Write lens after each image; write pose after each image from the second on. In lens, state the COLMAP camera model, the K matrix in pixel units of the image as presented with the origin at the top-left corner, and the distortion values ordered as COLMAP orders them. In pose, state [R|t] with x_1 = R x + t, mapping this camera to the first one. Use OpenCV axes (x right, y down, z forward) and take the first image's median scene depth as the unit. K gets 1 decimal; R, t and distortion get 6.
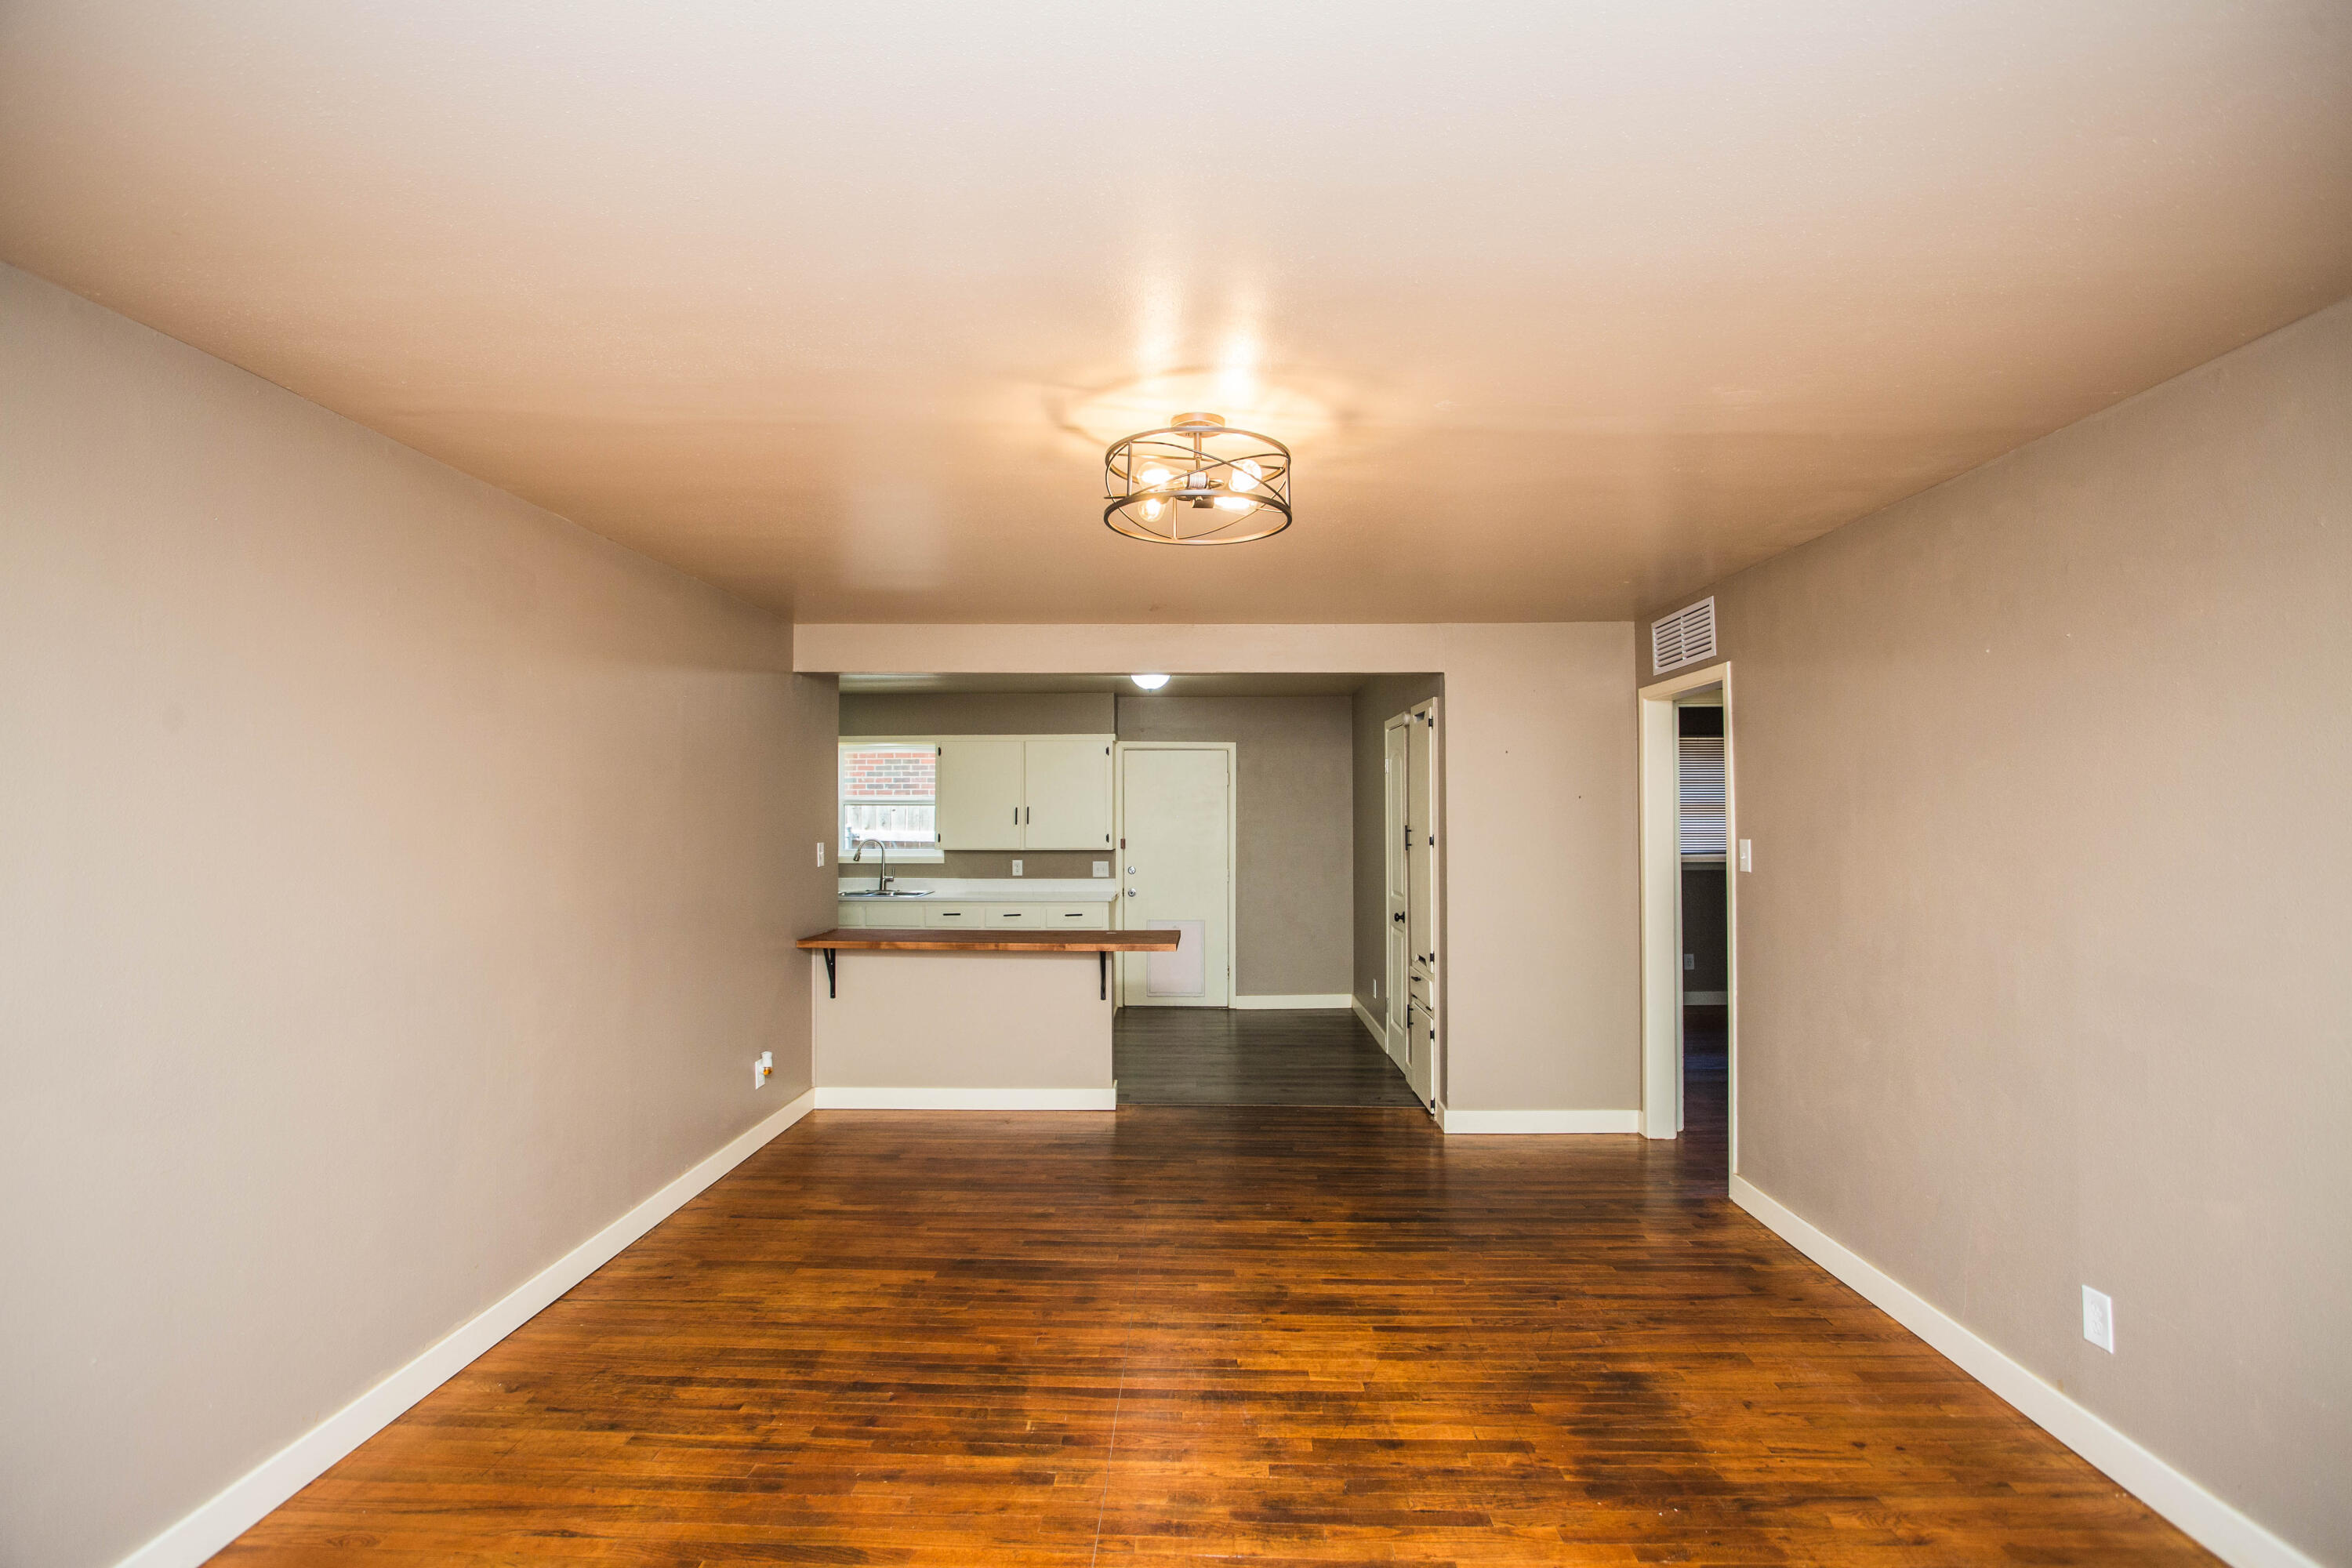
lens RADIAL K [[1143.9, 0, 1166.4], [0, 1143.9, 780.7], [0, 0, 1]] dist [-0.074784, 0.033102]
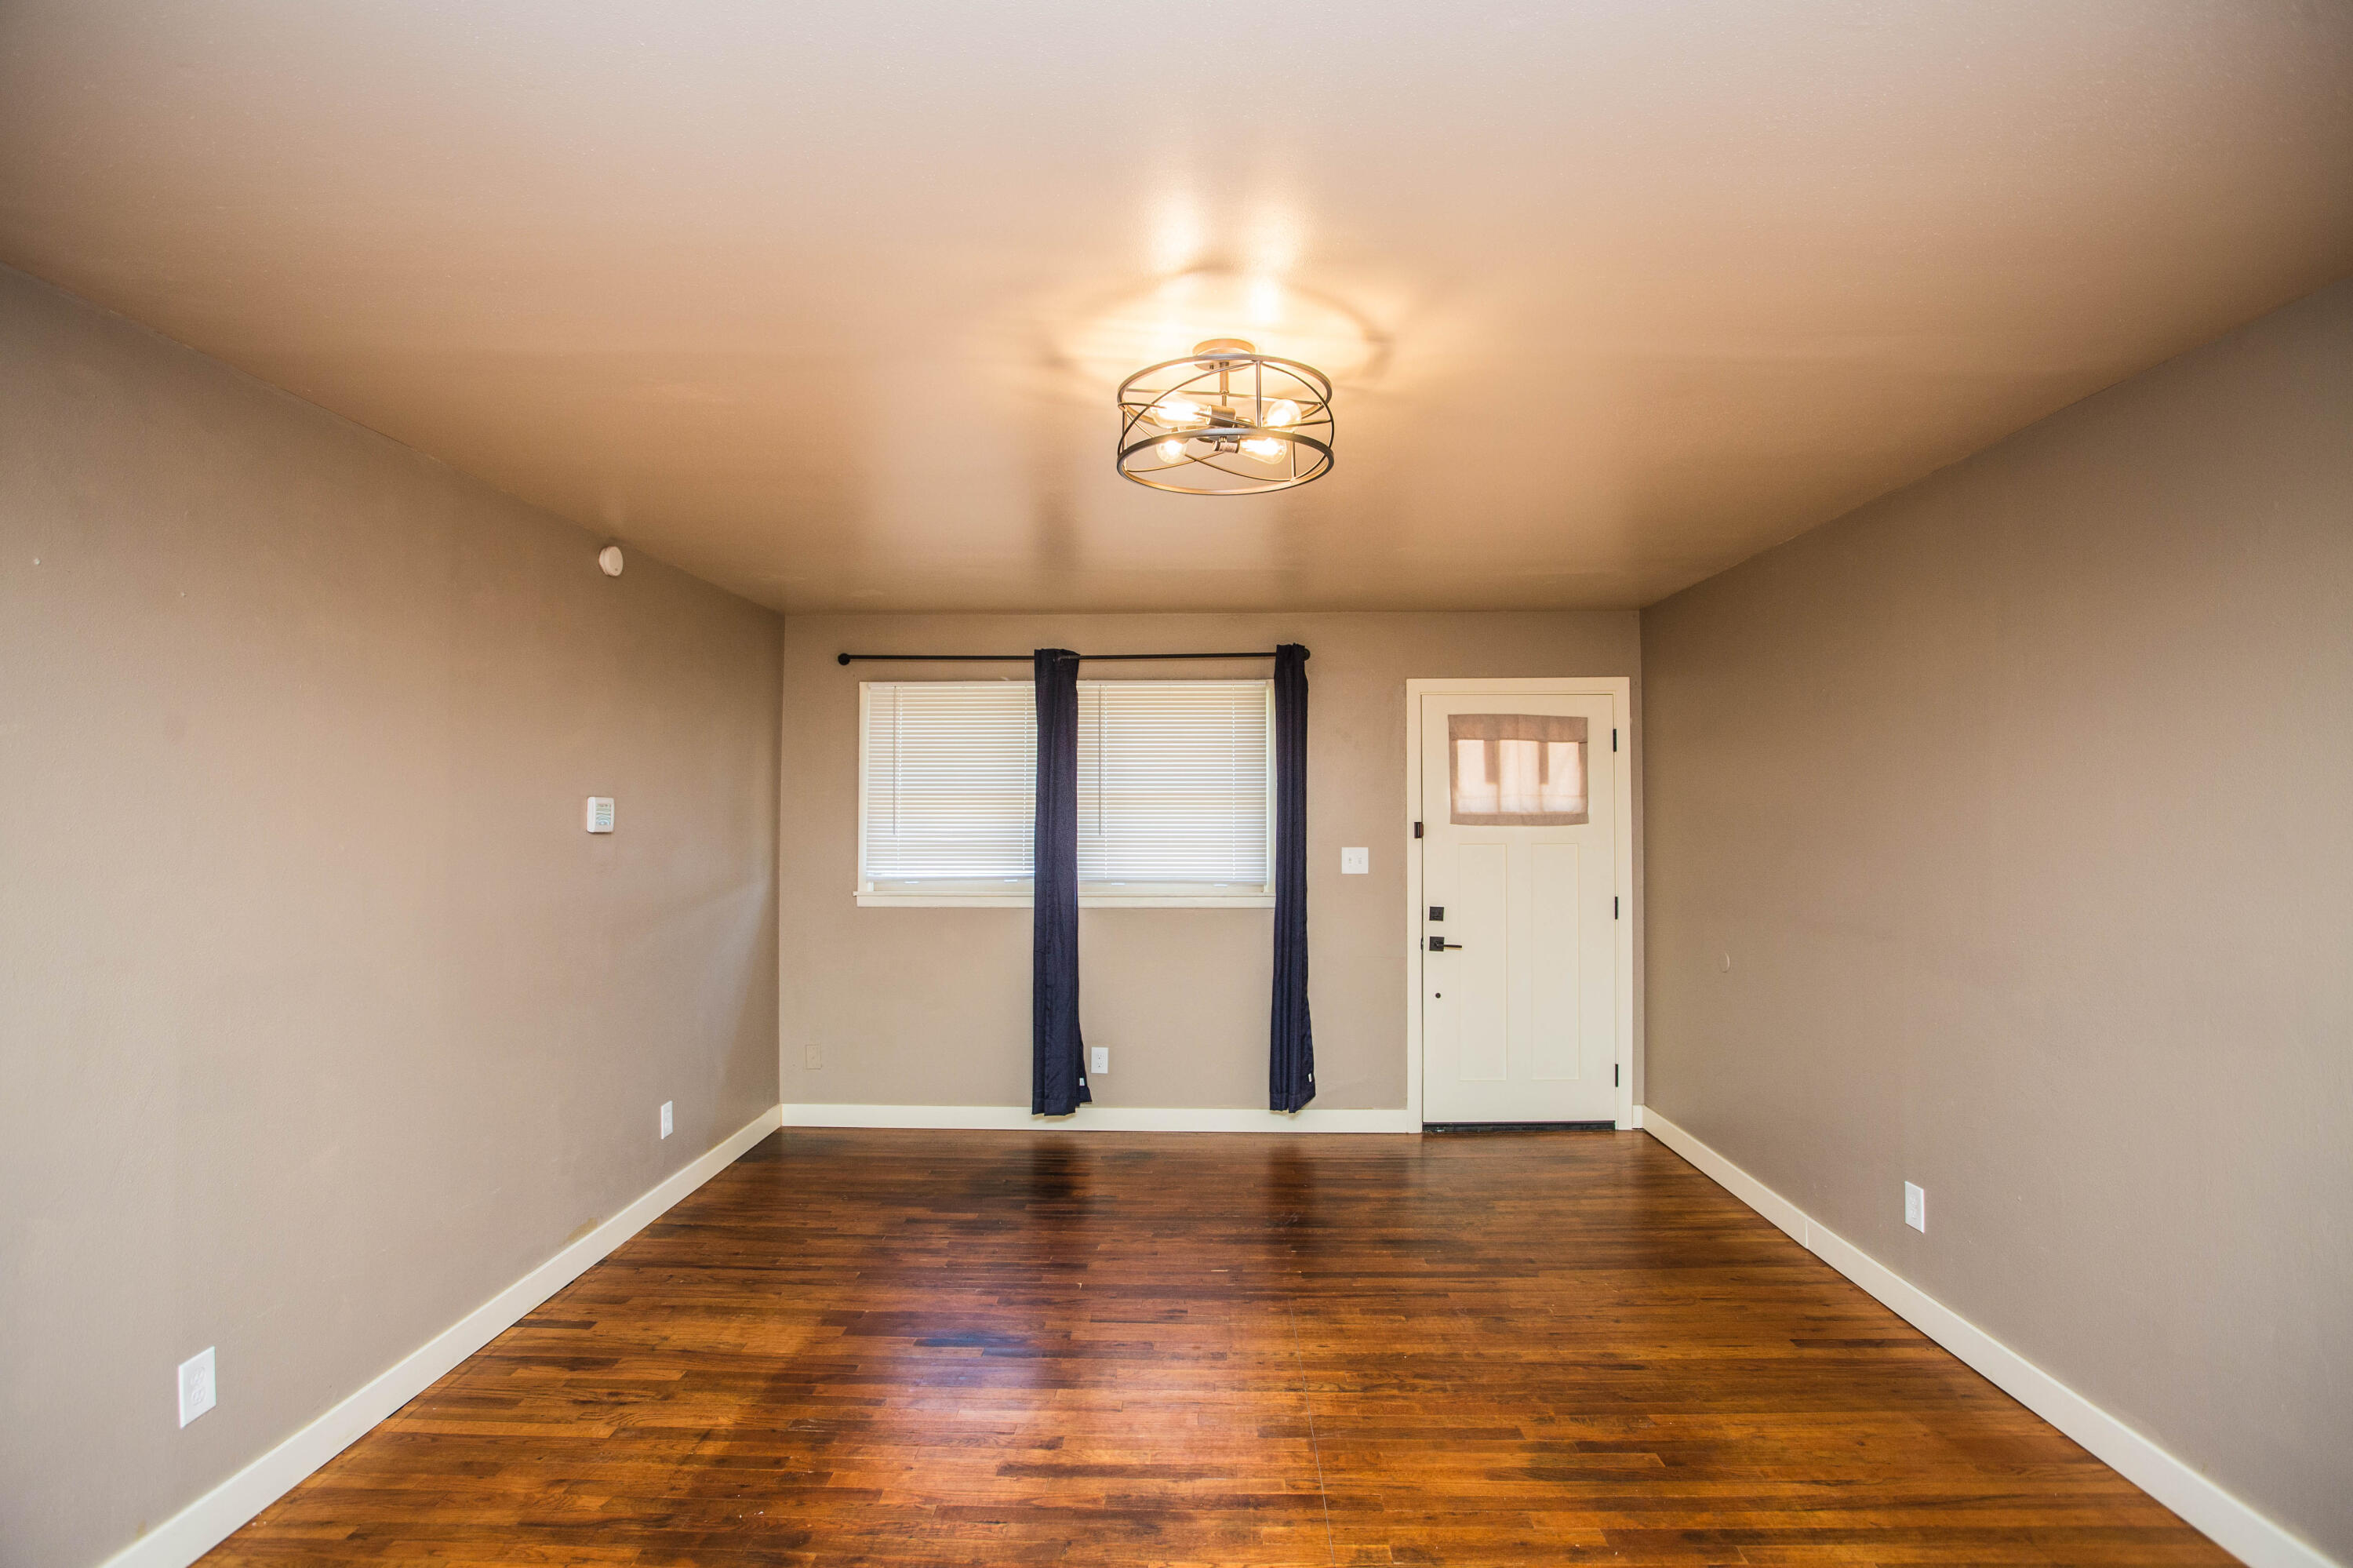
lens RADIAL K [[1144.5, 0, 1166.9], [0, 1144.5, 780.7], [0, 0, 1]] dist [-0.074784, 0.033102]
pose [[-0.999986, 0.004827, 0.002065, 0.077379], [0.004734, 0.999062, -0.043049, 0.052142], [-0.002271, -0.043038, -0.999071, 2.017198]]
